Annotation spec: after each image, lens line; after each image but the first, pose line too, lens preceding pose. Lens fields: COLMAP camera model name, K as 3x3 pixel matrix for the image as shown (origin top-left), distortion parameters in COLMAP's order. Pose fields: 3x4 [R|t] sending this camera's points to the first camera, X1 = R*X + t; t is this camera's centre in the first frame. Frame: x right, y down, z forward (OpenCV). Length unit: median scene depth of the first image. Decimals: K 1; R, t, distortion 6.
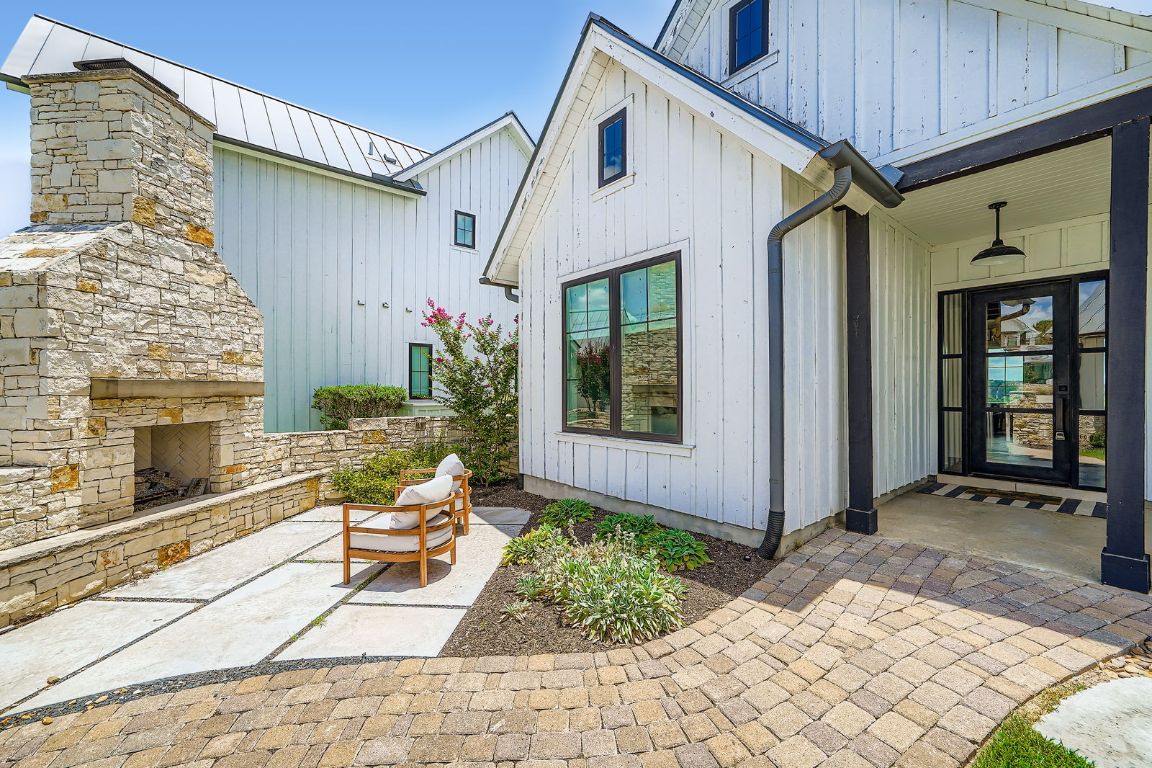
lens RADIAL K [[468.1, 0, 570.4], [0, 468.1, 388.6], [0, 0, 1]] dist [-0.001786, 0.000466]
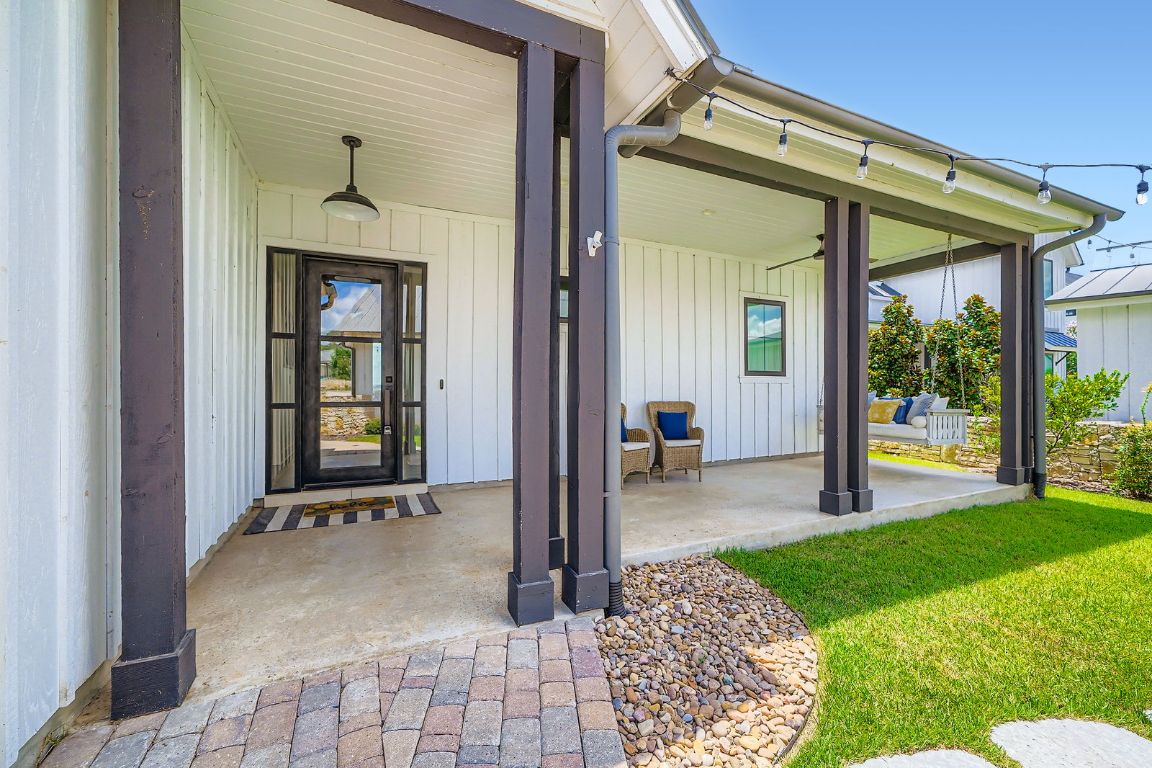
lens RADIAL K [[468.1, 0, 570.6], [0, 468.1, 386.2], [0, 0, 1]] dist [-0.001786, 0.000466]
pose [[0.261806, 0.006338, 0.965100, 0.234939], [-0.001225, 0.999980, -0.006235, 0.018078], [-0.965120, 0.000450, 0.261808, 0.398593]]
